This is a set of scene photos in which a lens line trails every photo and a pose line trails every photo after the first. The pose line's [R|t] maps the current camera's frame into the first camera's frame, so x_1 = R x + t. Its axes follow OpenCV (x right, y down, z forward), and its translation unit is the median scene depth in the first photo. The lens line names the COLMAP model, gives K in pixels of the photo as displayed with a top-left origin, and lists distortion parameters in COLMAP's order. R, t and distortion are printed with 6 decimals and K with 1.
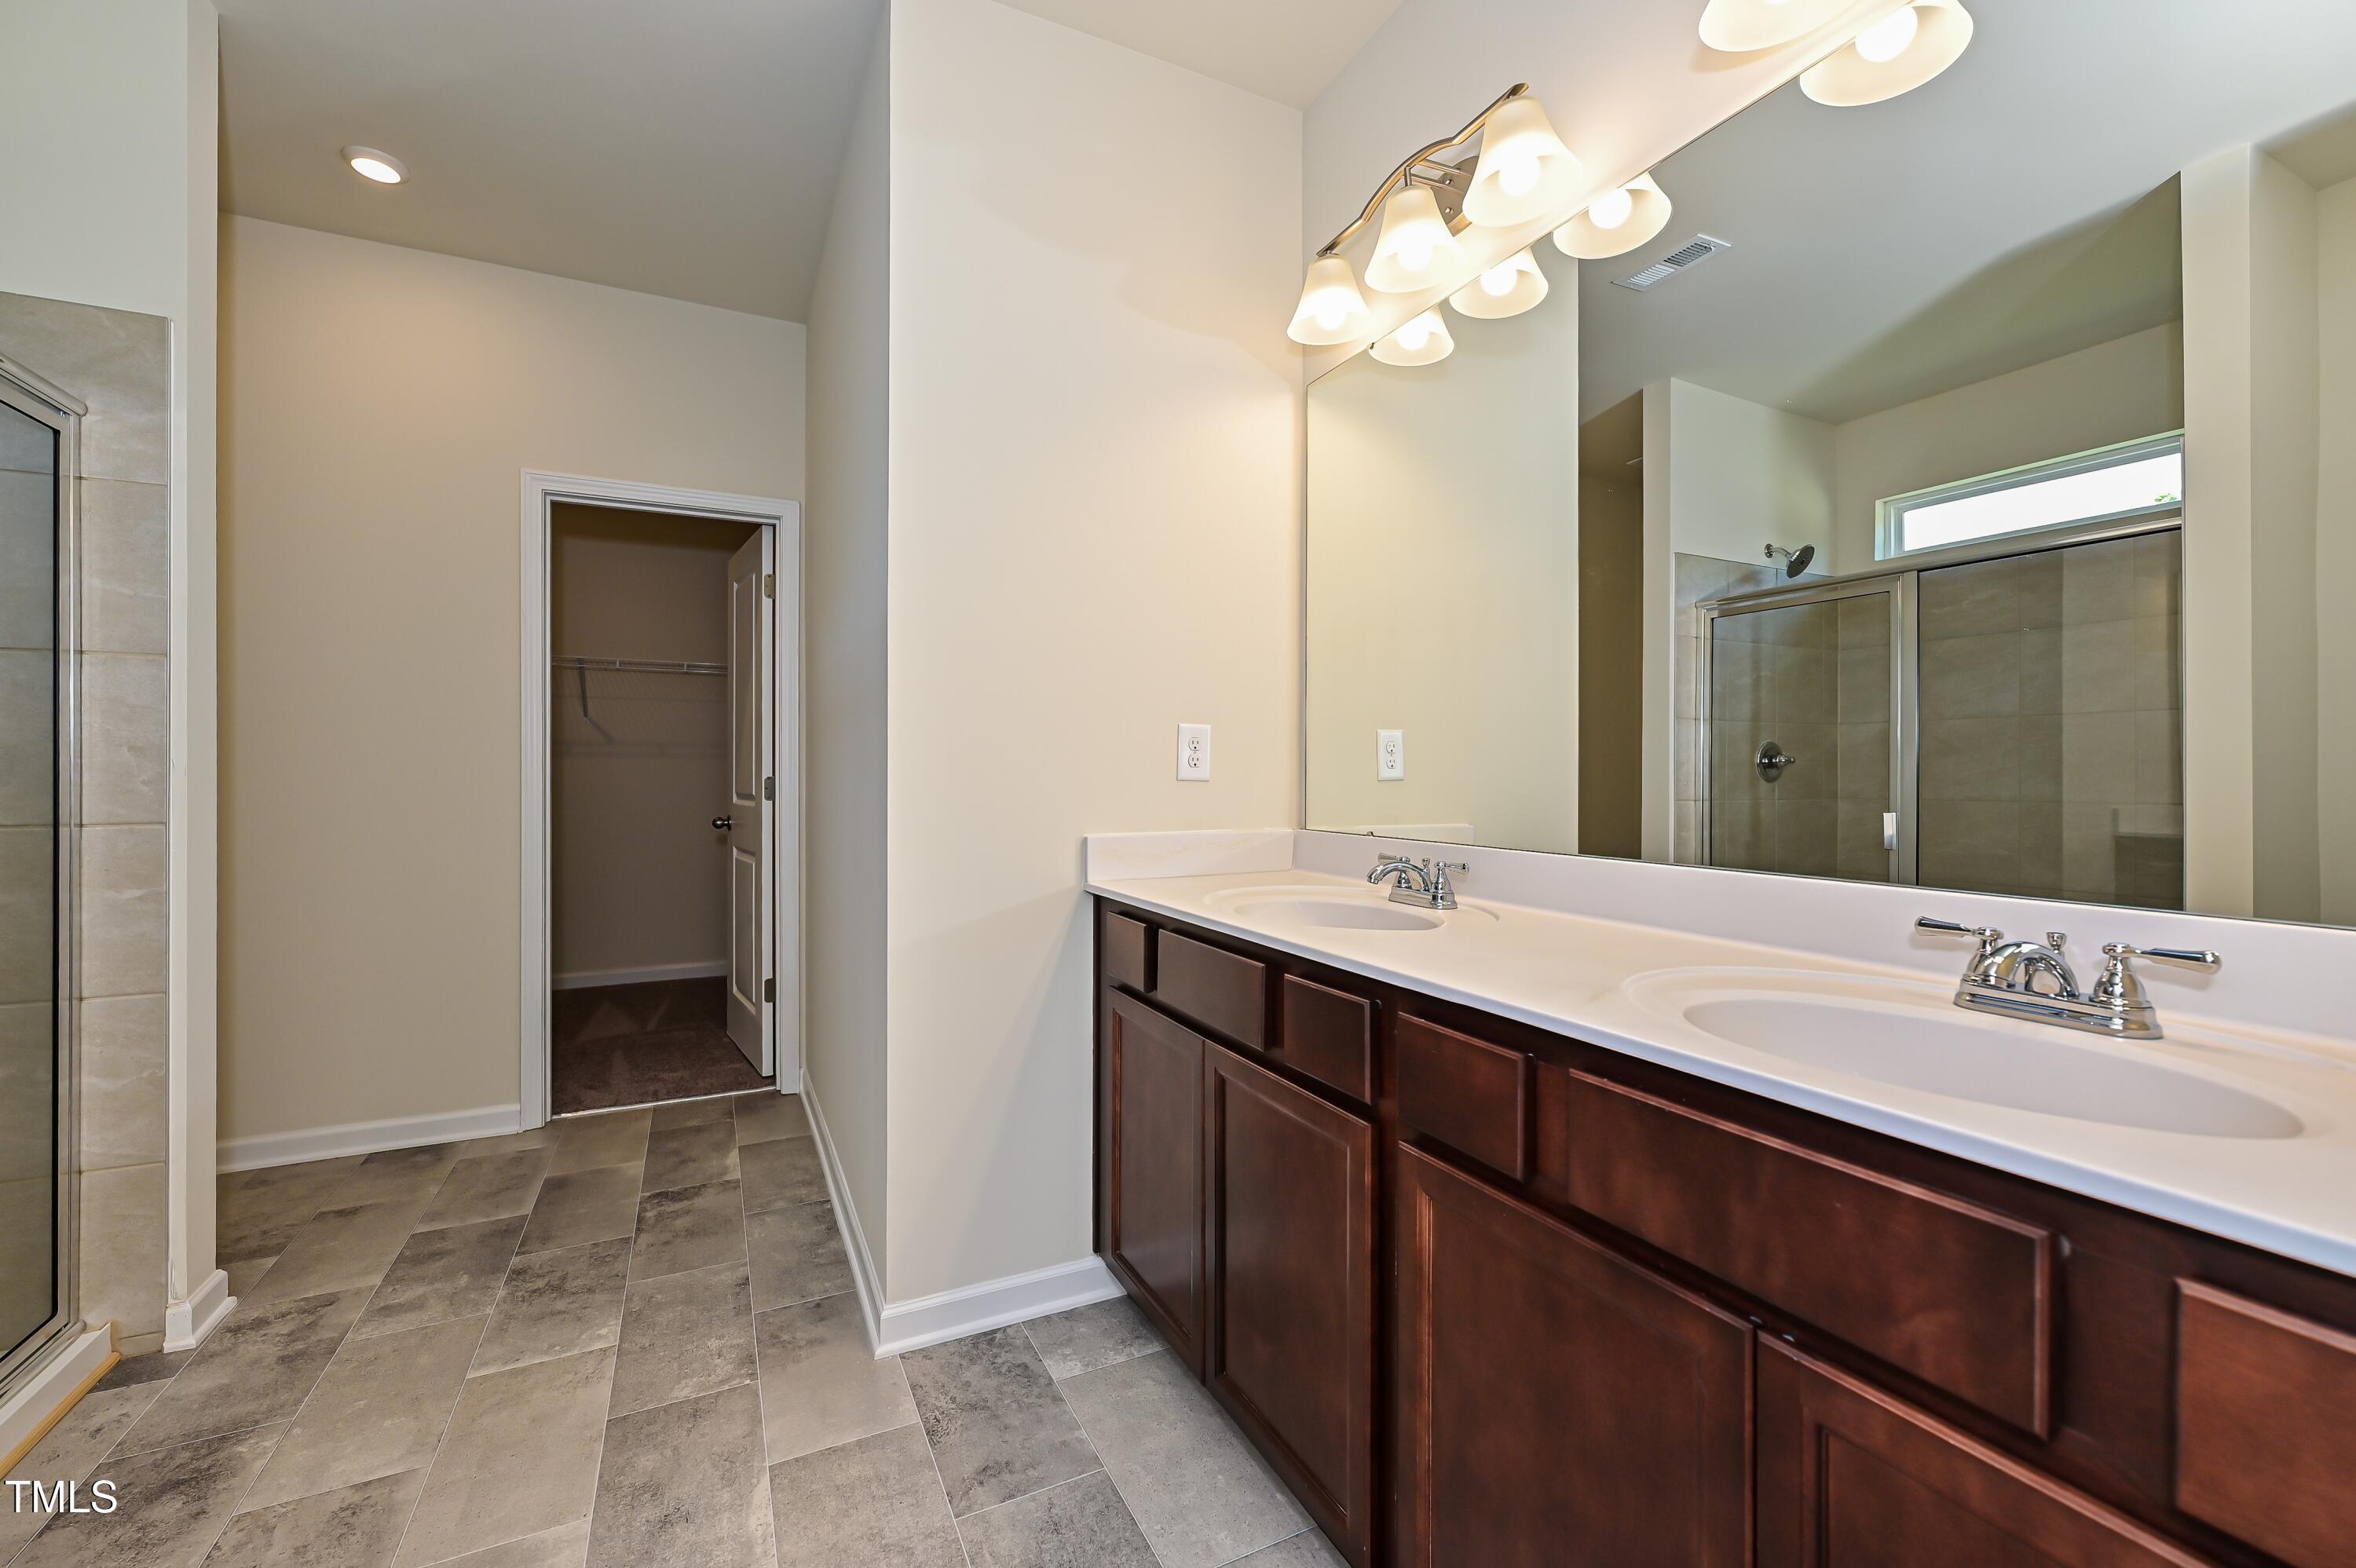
lens RADIAL K [[950.0, 0, 1178.0], [0, 950.0, 784.0], [0, 0, 1]] dist [-0.000555, -0.000072]
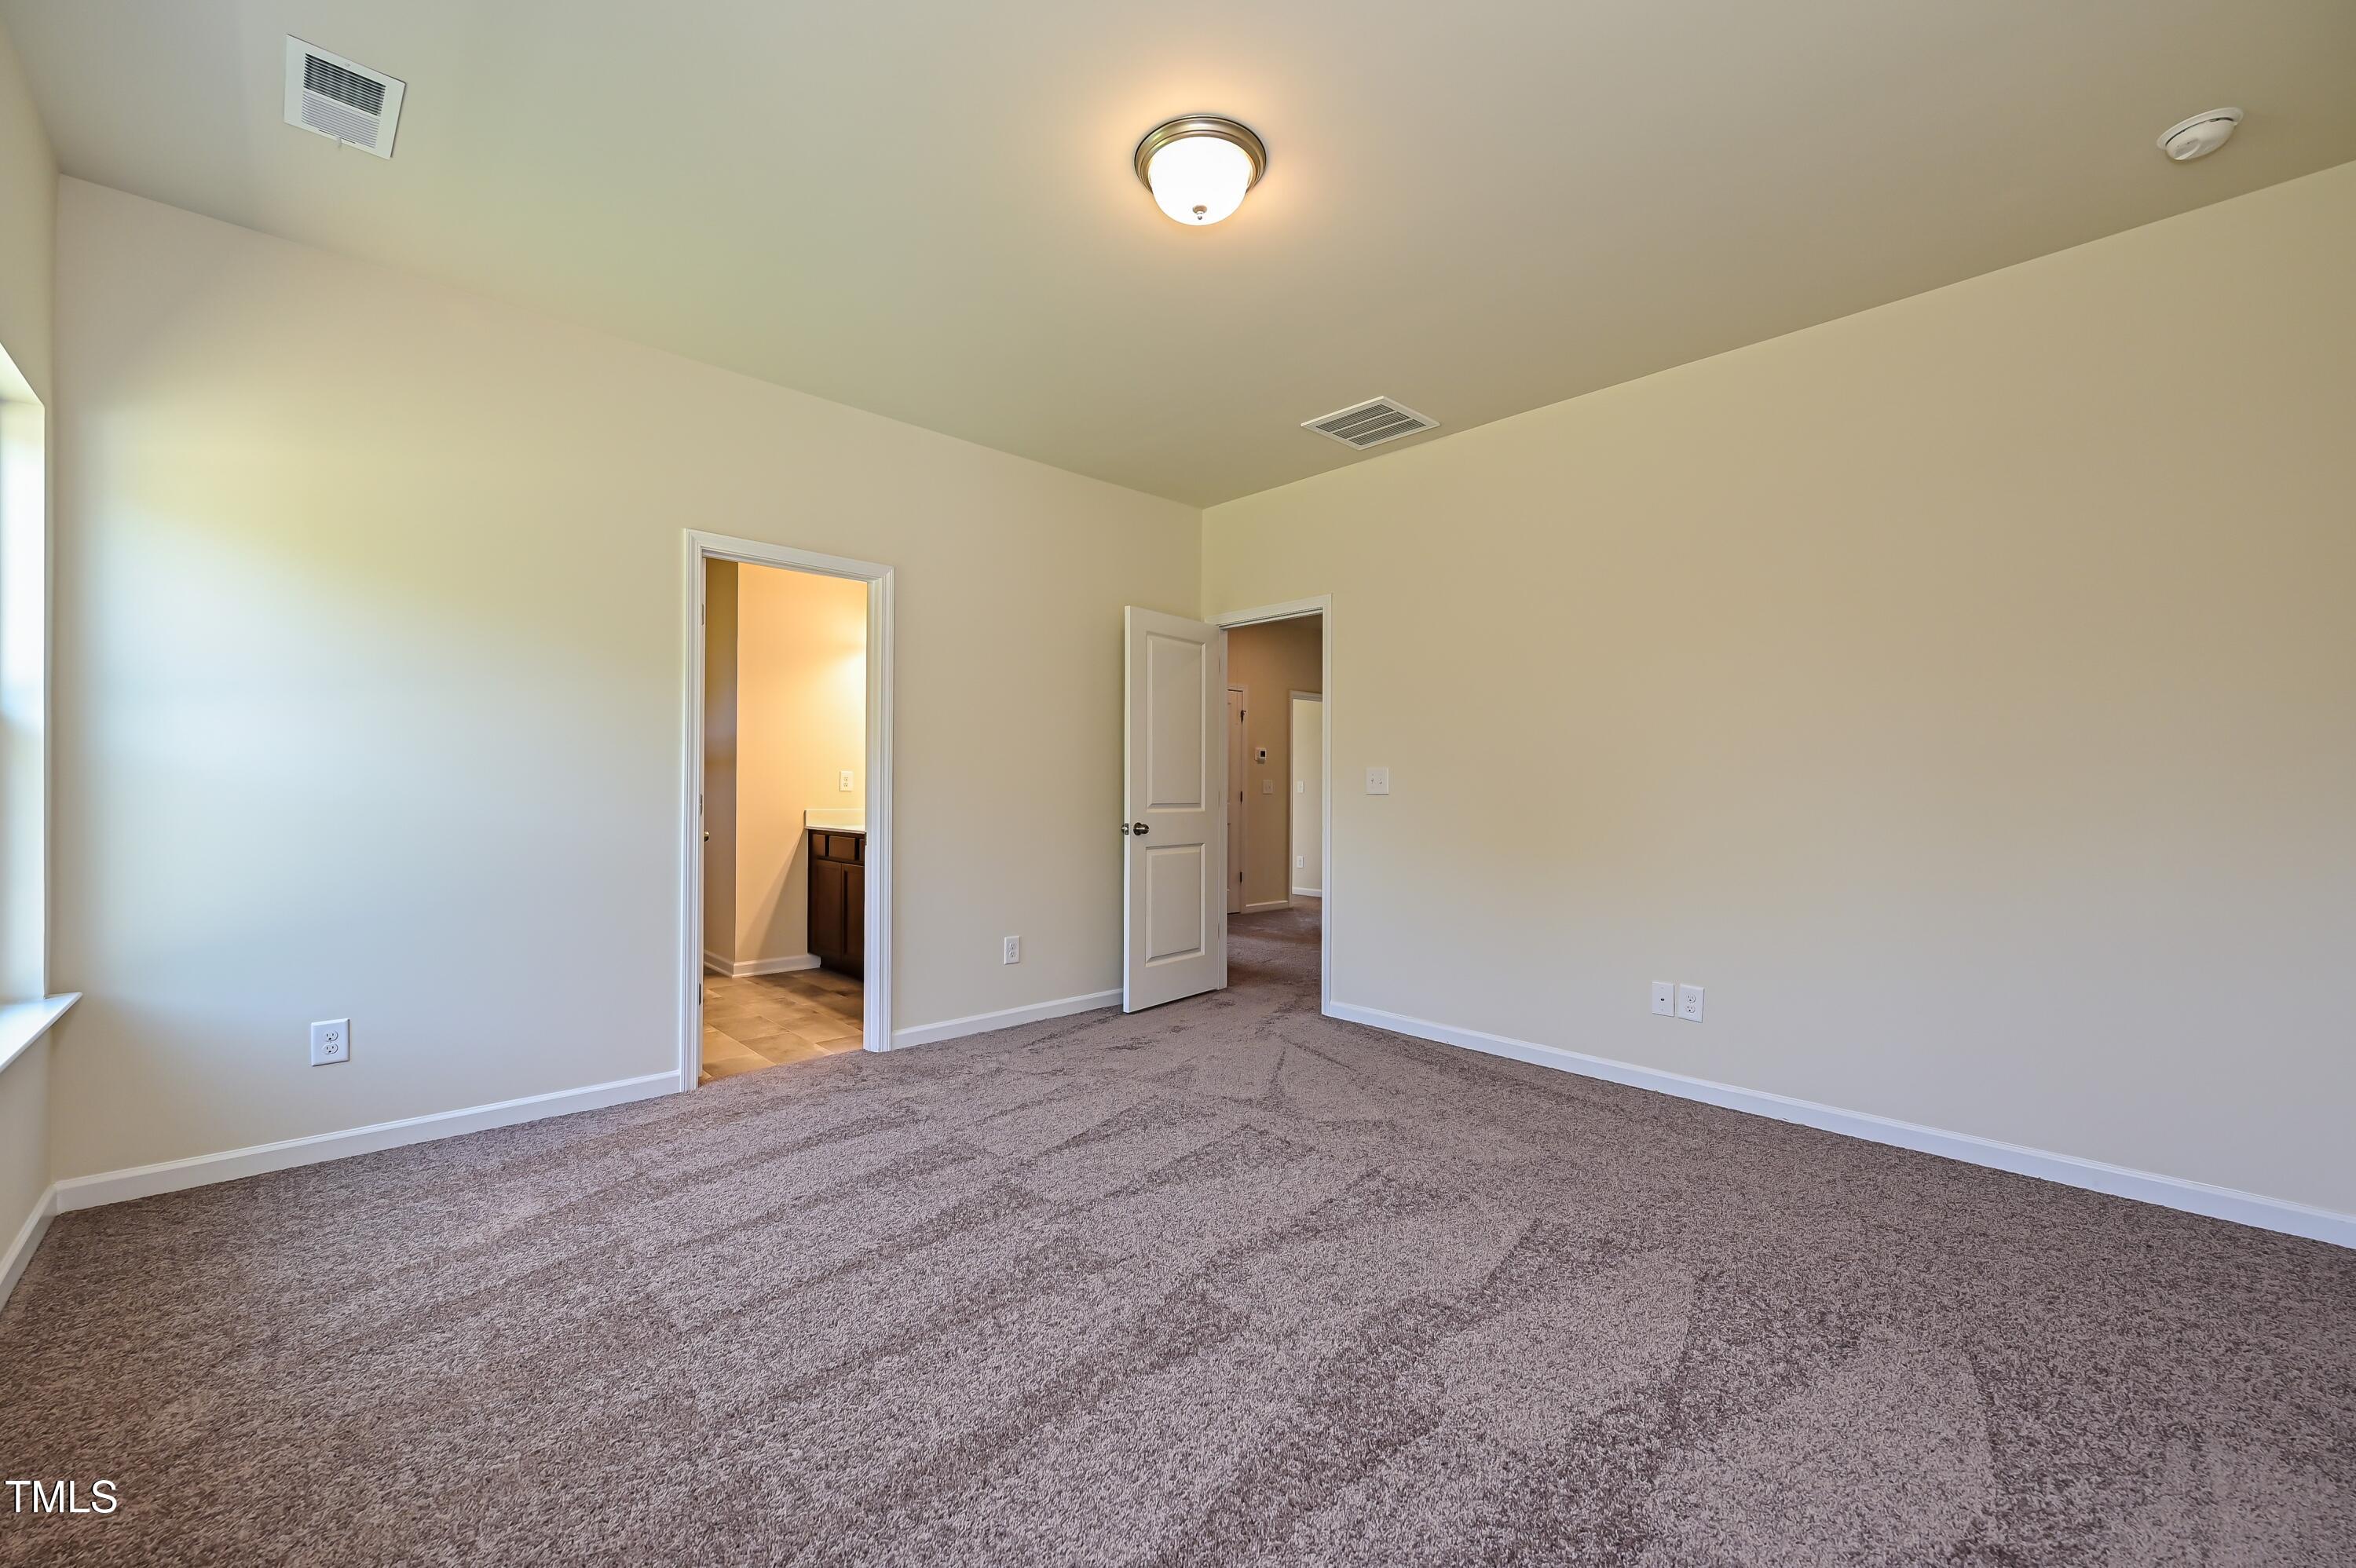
lens RADIAL K [[950.0, 0, 1178.0], [0, 950.0, 784.0], [0, 0, 1]] dist [-0.000555, -0.000072]
pose [[0.959611, 0.006652, 0.281252, 0.195869], [-0.004359, 0.999952, -0.008779, -0.005062], [-0.281297, 0.007198, 0.959594, -2.324286]]
